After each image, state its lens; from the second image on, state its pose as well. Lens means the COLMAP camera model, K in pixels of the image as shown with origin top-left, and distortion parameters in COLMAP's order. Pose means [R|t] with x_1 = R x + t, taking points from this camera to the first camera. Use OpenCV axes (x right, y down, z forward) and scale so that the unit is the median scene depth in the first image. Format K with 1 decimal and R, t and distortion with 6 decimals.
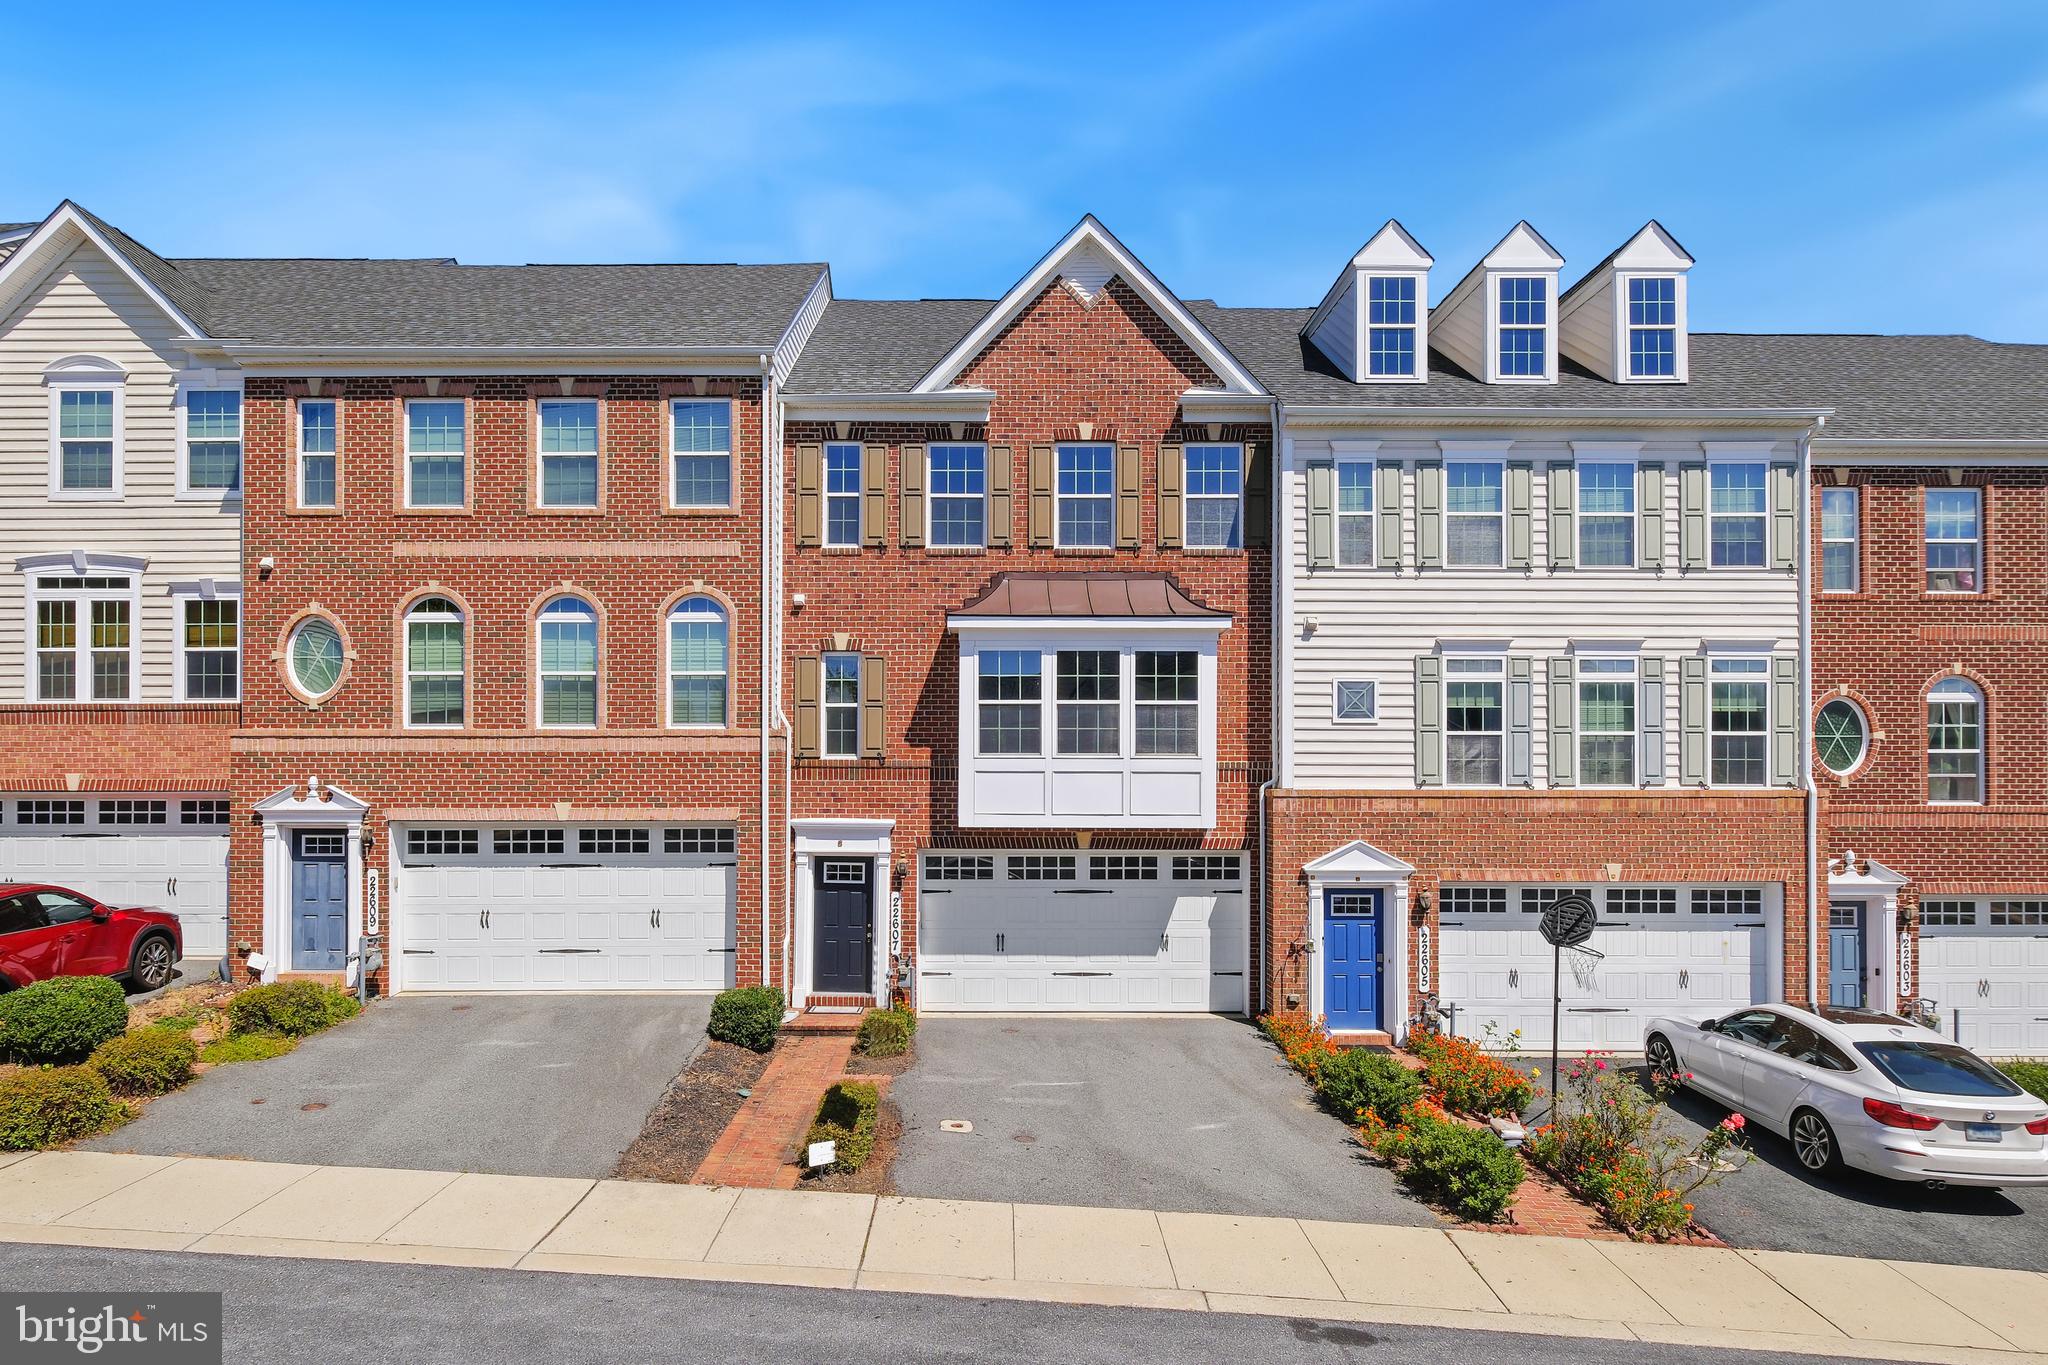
lens RADIAL K [[921.5, 0, 1025.0], [0, 921.5, 768.9], [0, 0, 1]] dist [0.002397, -0.001215]
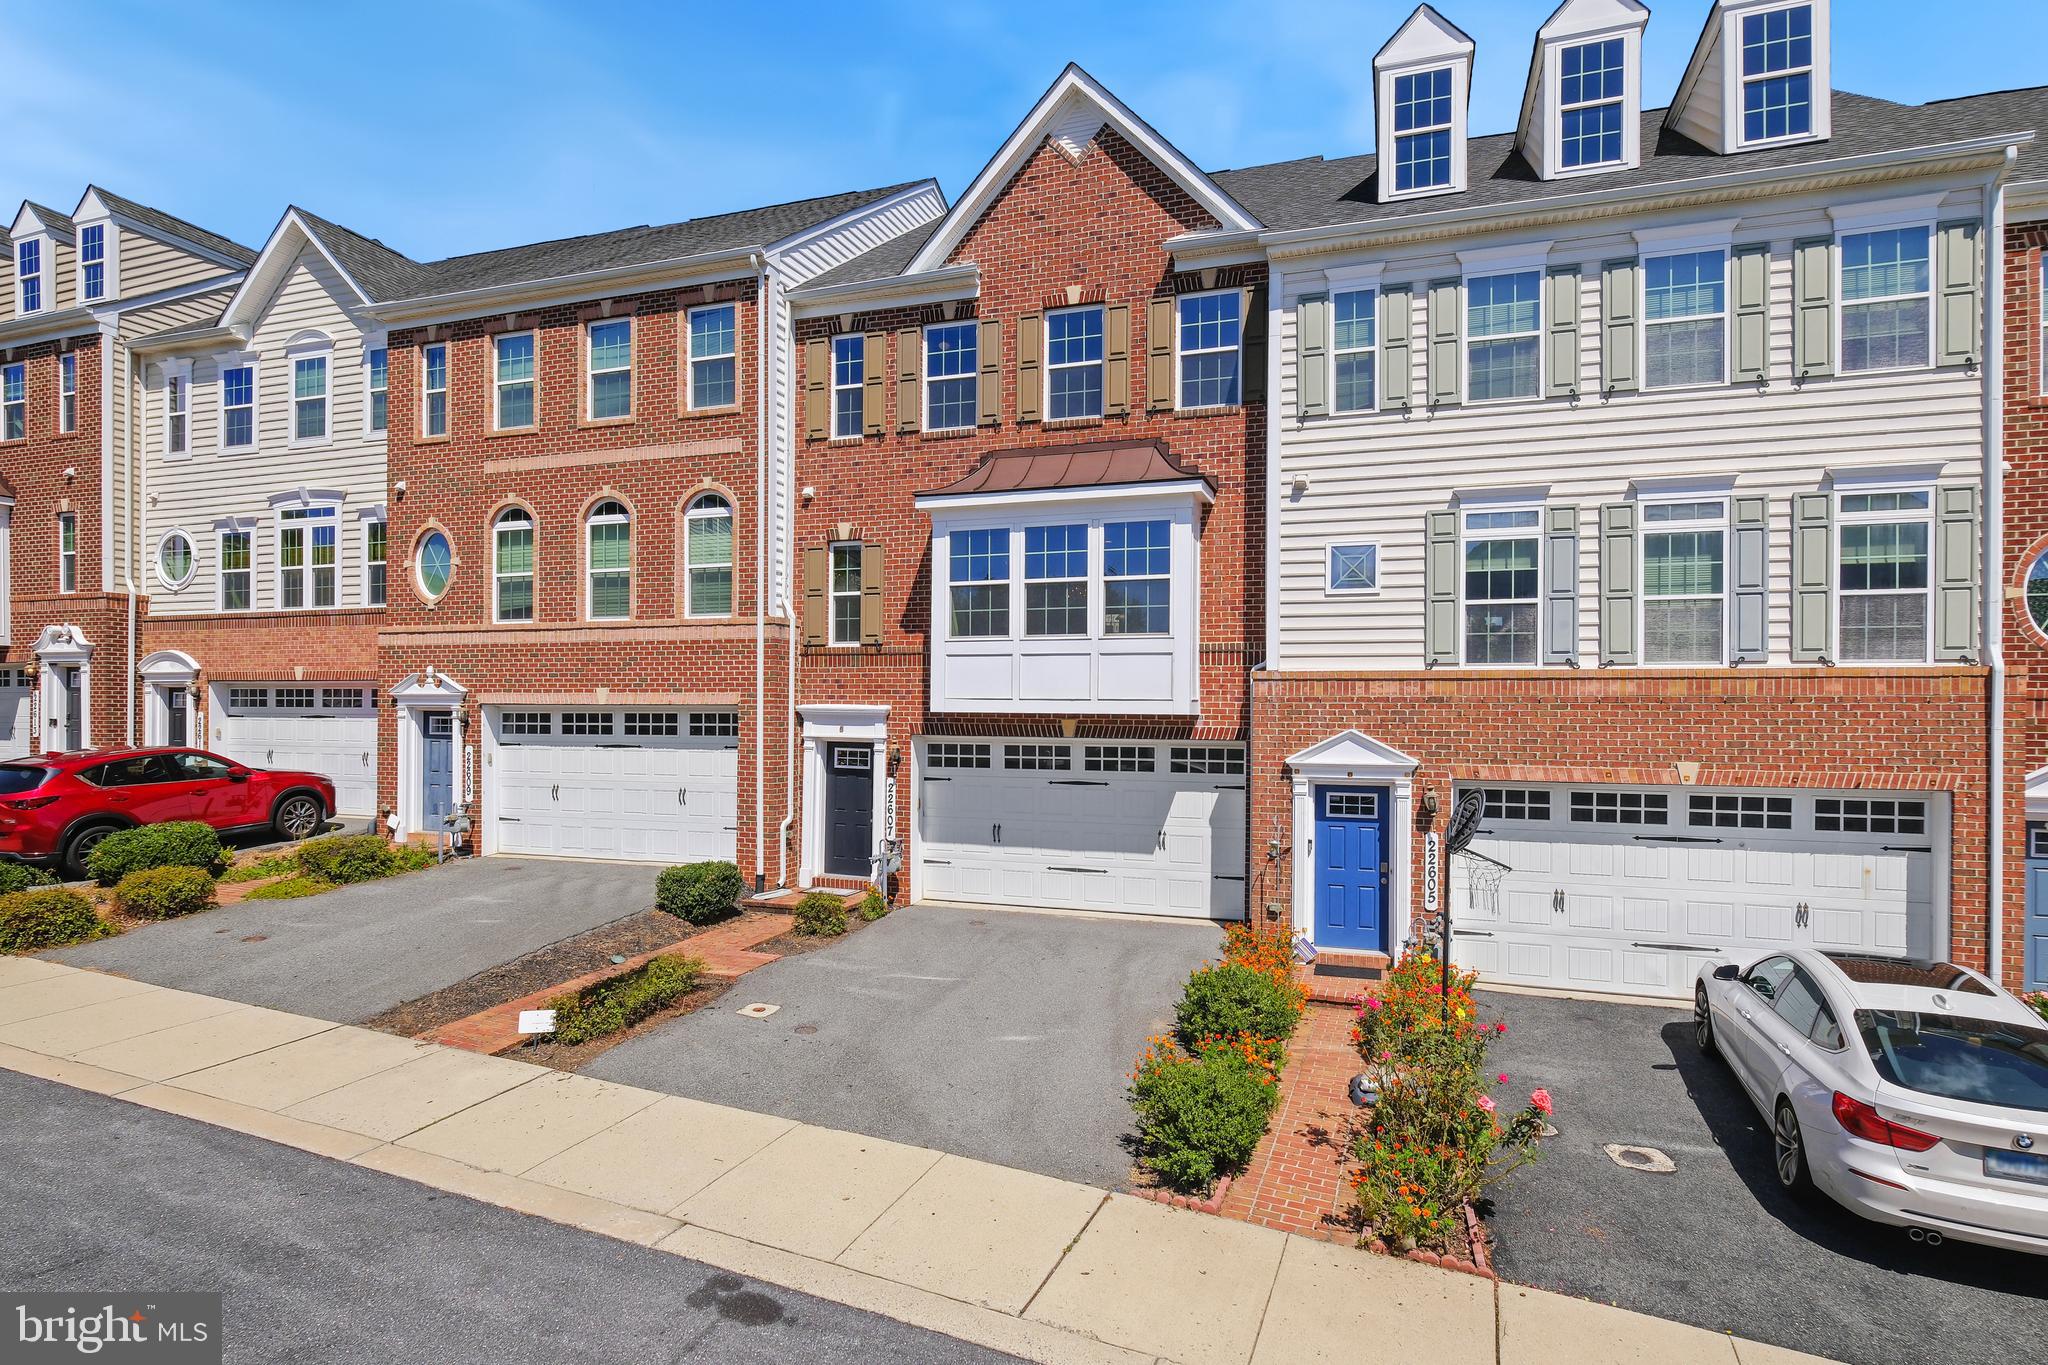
lens RADIAL K [[885.8, 0, 1024.0], [0, 885.8, 682.5], [0, 0, 1]] dist [0.002447, -0.000054]
pose [[0.965664, -0.001363, -0.259792, 0.258662], [0.002658, 0.999986, 0.004635, 0.026701], [0.259782, -0.005167, 0.965654, 0.111101]]
